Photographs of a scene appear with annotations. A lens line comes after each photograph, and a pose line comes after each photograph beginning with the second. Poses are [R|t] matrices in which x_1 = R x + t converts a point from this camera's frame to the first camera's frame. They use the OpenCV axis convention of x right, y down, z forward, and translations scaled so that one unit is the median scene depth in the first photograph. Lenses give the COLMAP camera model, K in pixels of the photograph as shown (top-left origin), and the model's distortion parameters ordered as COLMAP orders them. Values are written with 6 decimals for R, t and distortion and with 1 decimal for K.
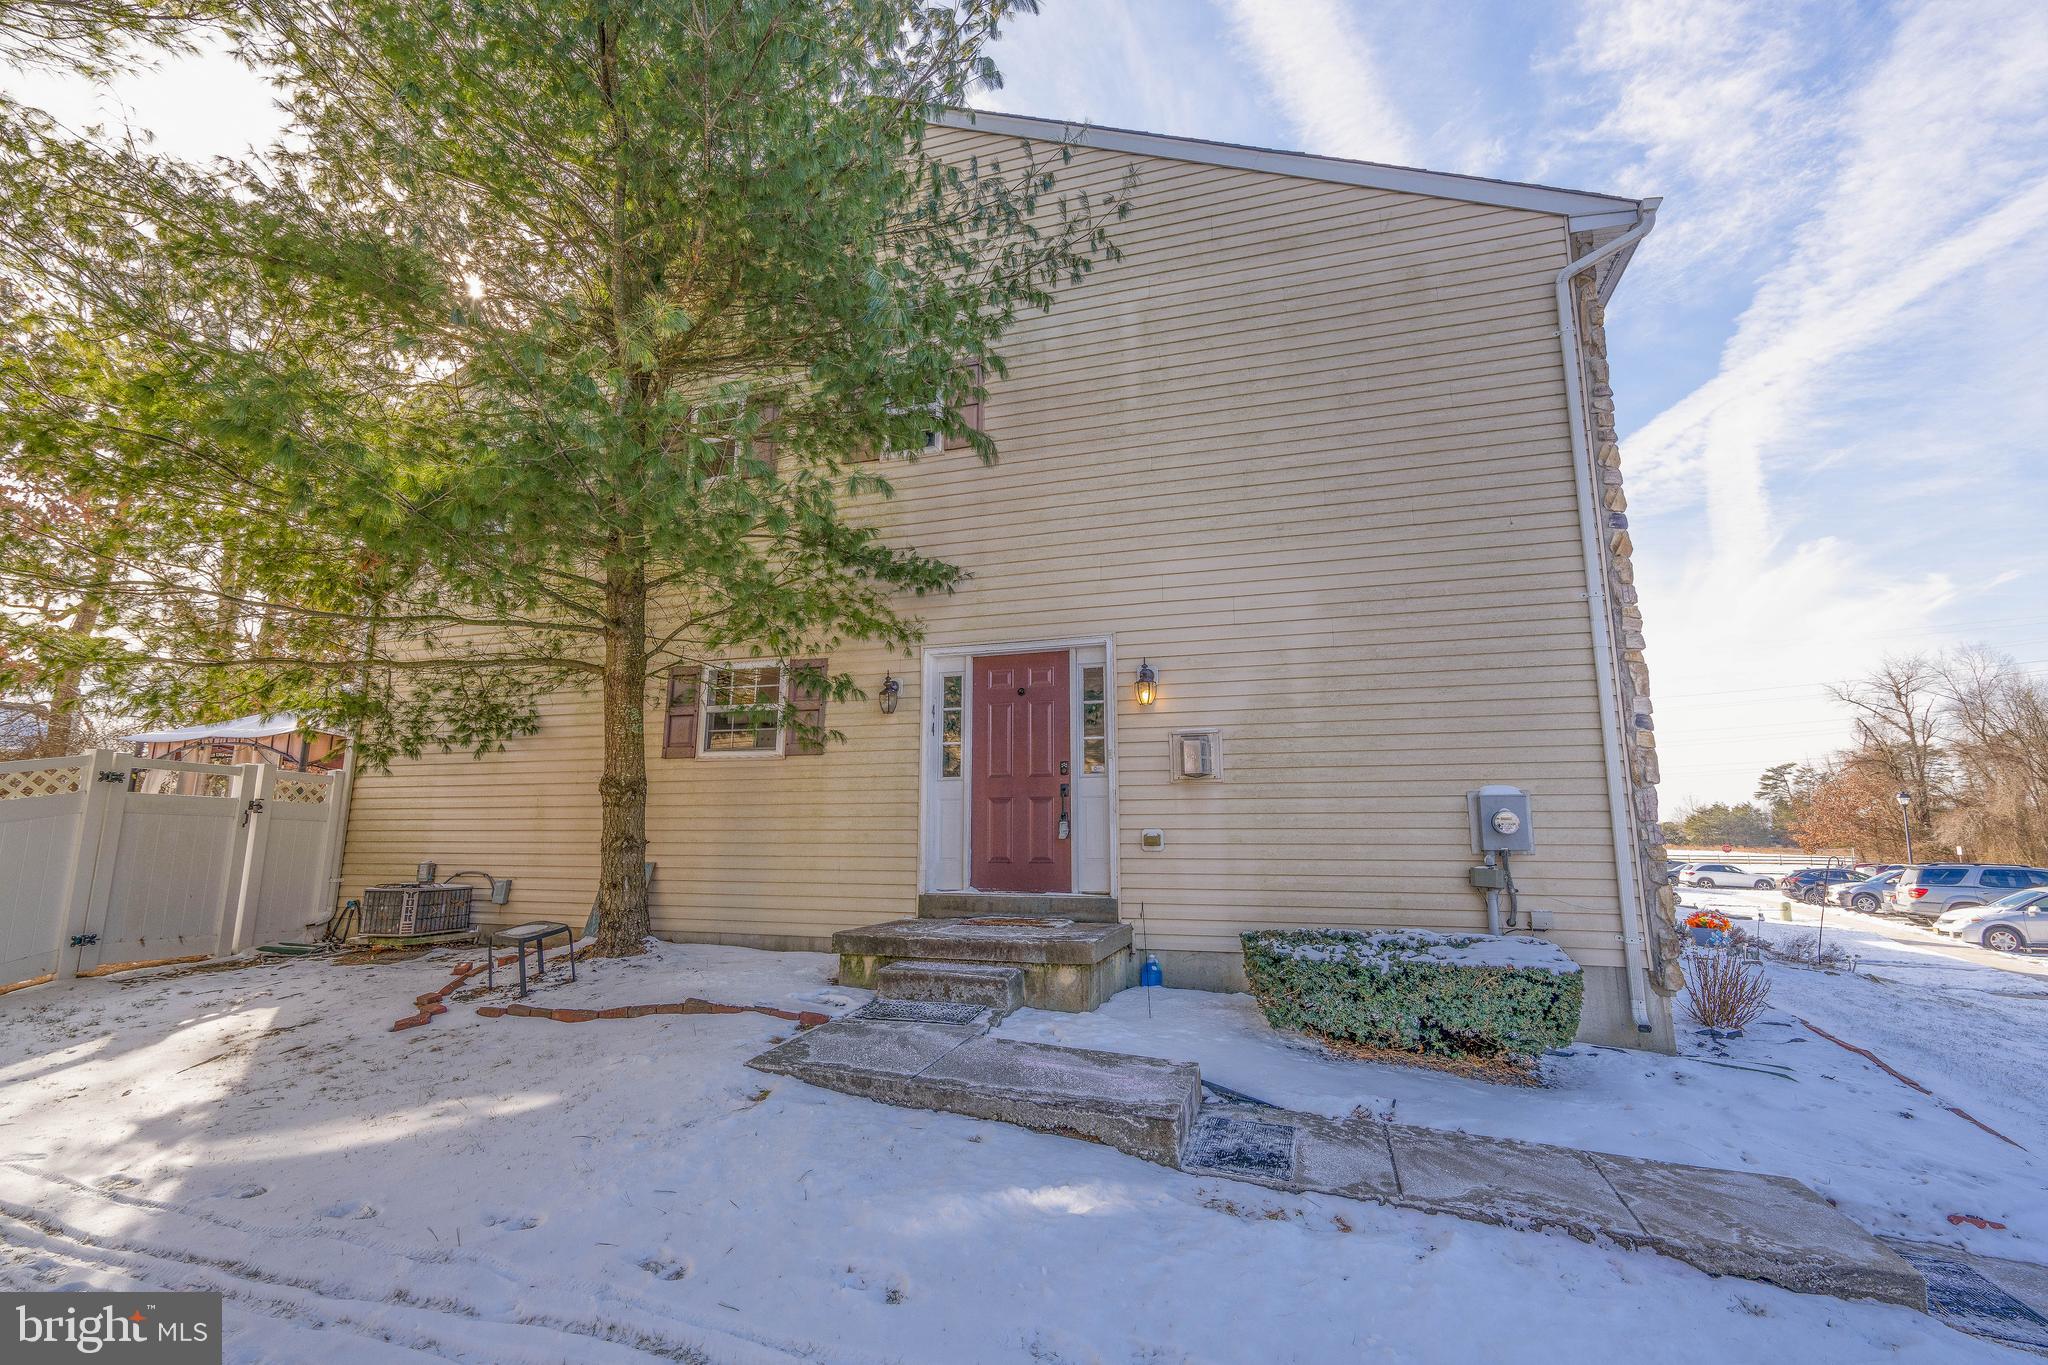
lens RADIAL K [[928.3, 0, 1024.9], [0, 928.3, 674.1], [0, 0, 1]] dist [-0.008374, 0.000714]
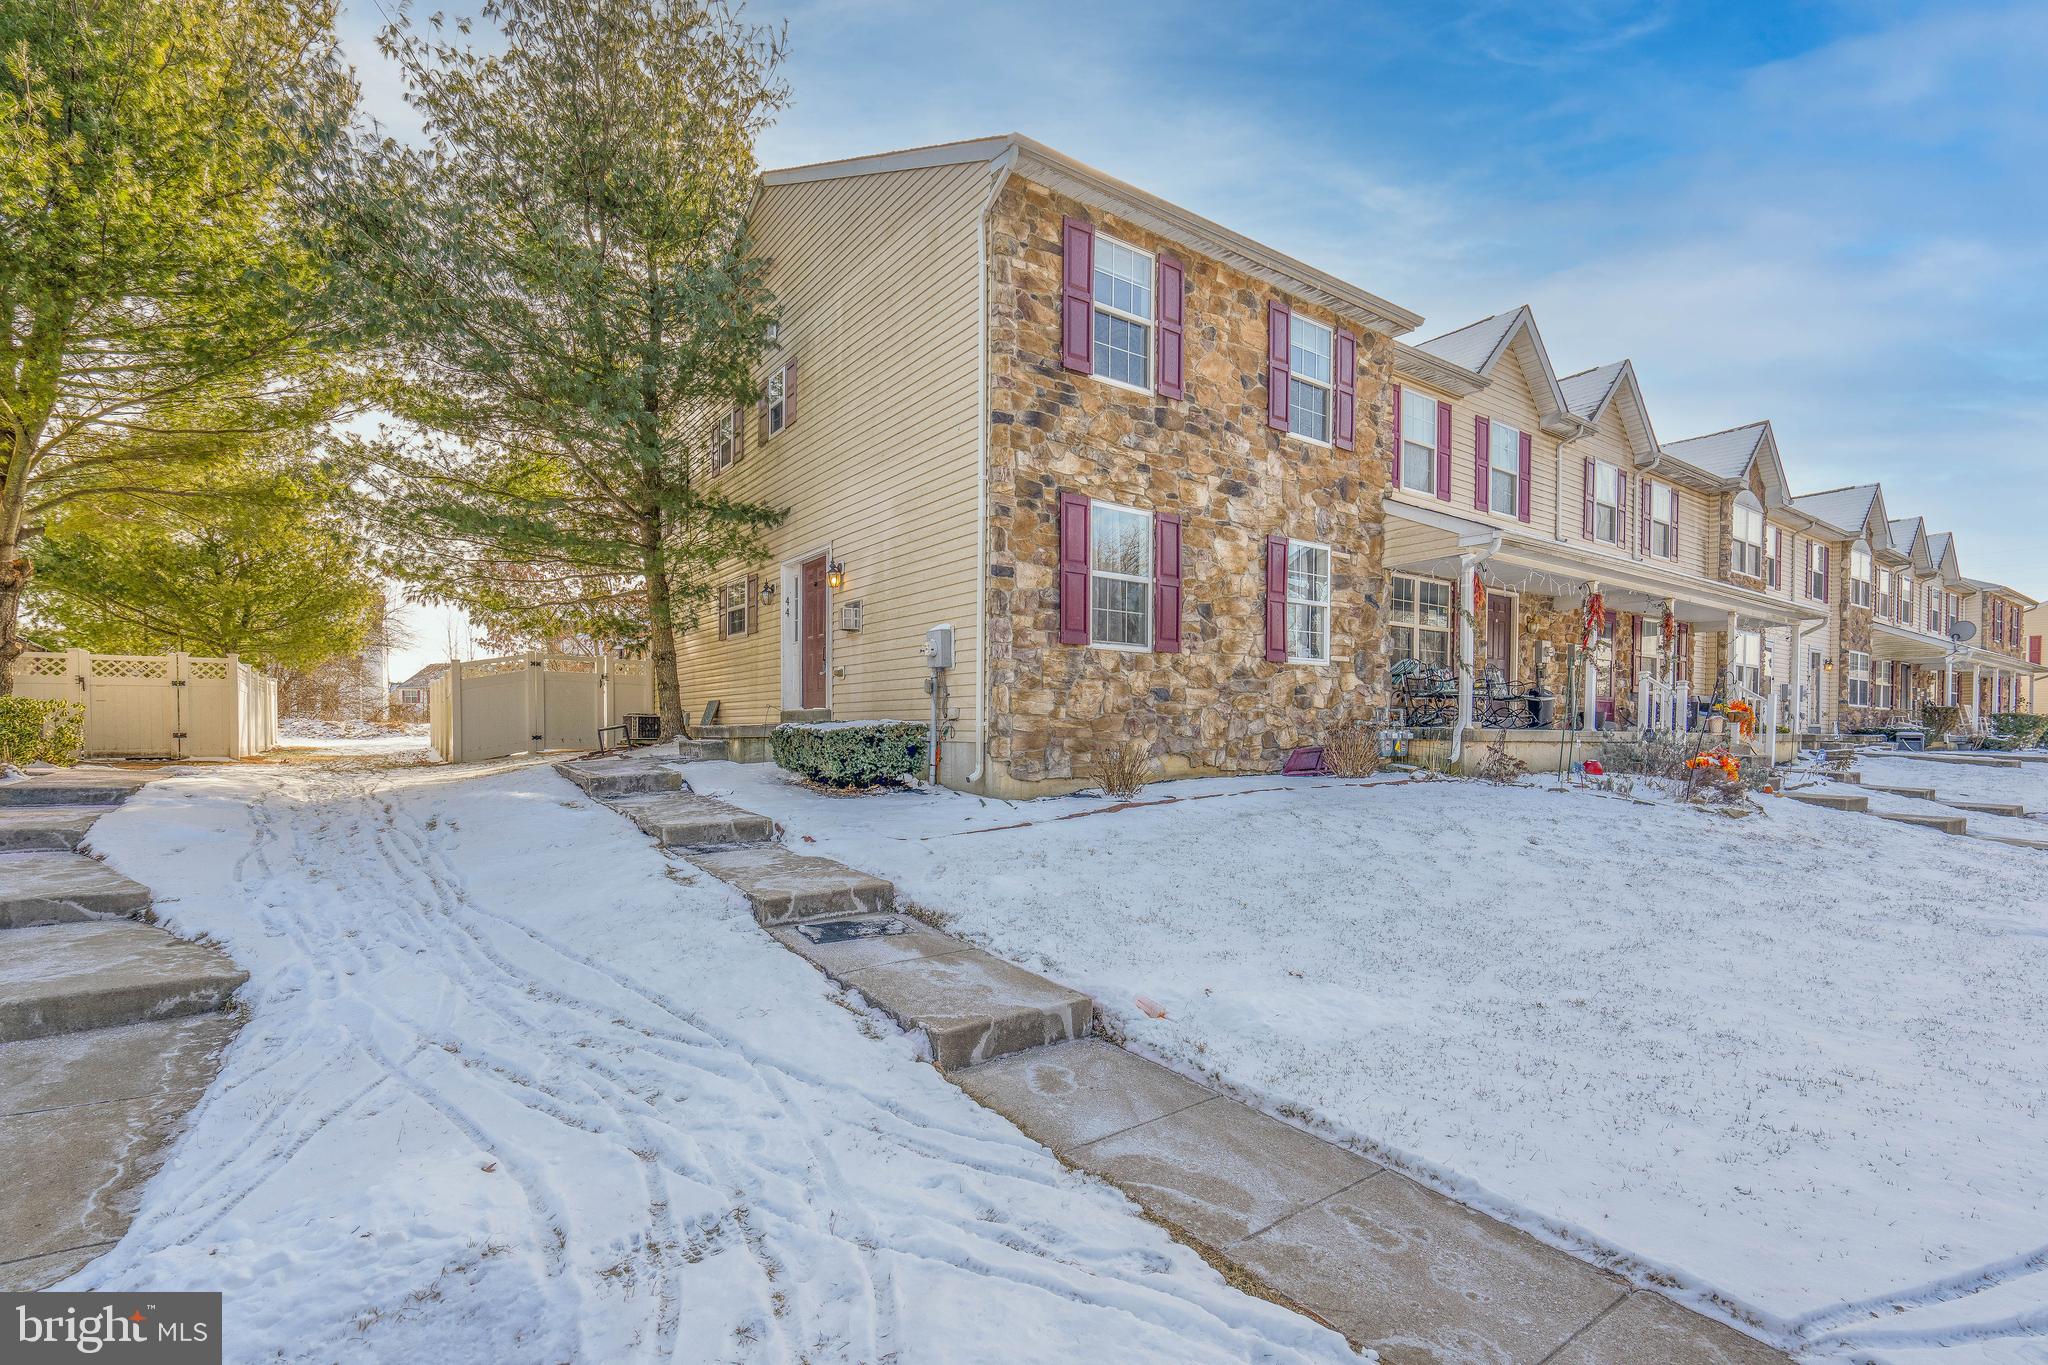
lens RADIAL K [[928.3, 0, 1009.5], [0, 928.3, 746.0], [0, 0, 1]] dist [-0.008374, 0.000714]
pose [[0.806199, 0.011136, -0.591539, 1.304141], [0.101401, 0.982428, 0.156692, 0.081421], [0.582890, -0.186308, 0.790904, -0.107389]]
